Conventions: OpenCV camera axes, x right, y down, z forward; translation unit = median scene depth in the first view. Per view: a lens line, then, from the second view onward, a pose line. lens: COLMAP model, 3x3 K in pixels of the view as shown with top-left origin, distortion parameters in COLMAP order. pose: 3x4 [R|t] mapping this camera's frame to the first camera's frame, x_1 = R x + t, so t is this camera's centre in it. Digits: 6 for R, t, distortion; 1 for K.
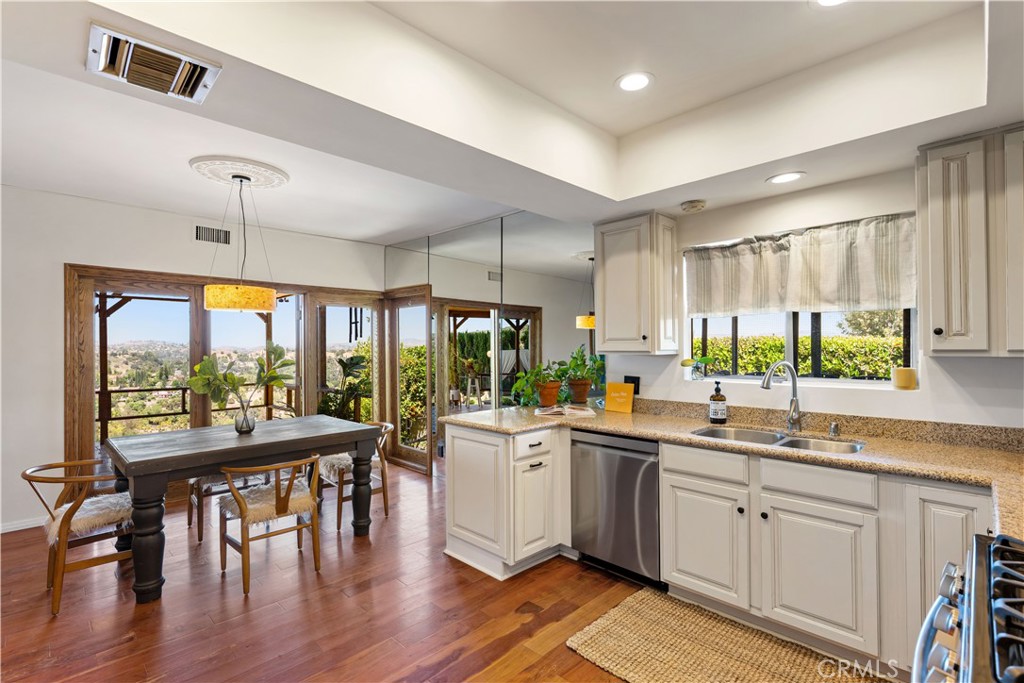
lens RADIAL K [[467.4, 0, 522.3], [0, 467.4, 343.4], [0, 0, 1]] dist [-0.012960, 0.000278]
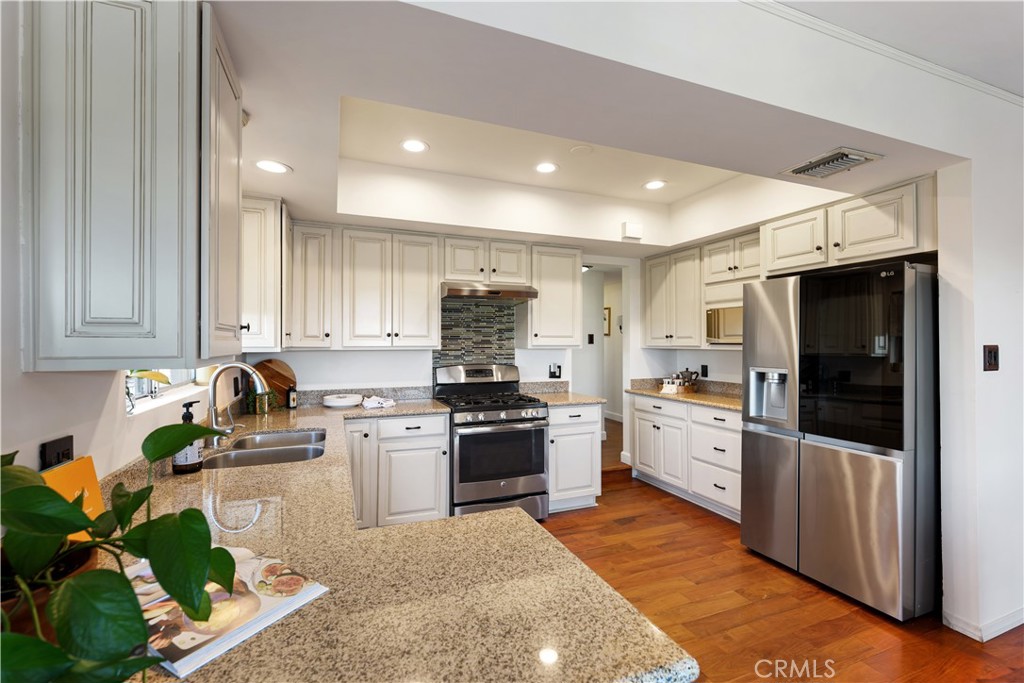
lens RADIAL K [[432.8, 0, 499.4], [0, 432.8, 340.3], [0, 0, 1]] dist [-0.003639, 0.000510]
pose [[-0.906291, 0.012116, 0.422480, -0.139338], [0.008107, 0.999903, -0.011286, 0.005678], [-0.422576, -0.006804, -0.906302, 0.940009]]
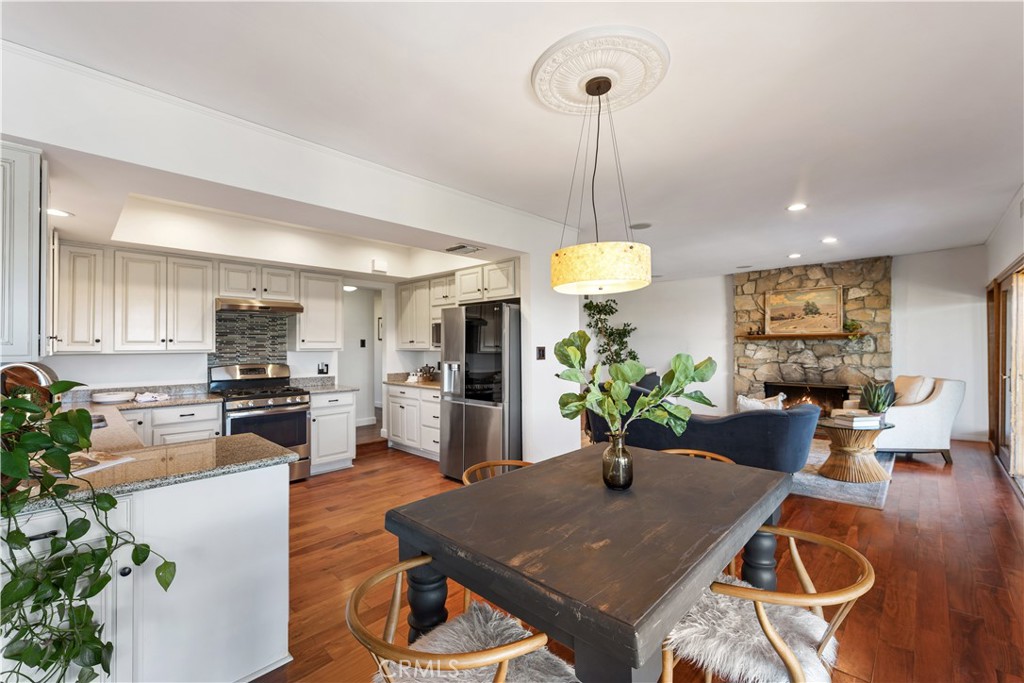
lens RADIAL K [[432.8, 0, 509.6], [0, 432.8, 340.7], [0, 0, 1]] dist [-0.003639, 0.000510]
pose [[-0.999895, 0.014470, 0.000545, -0.386062], [0.014461, 0.999806, -0.013352, 0.008859], [-0.000738, -0.013343, -0.999911, 1.259736]]
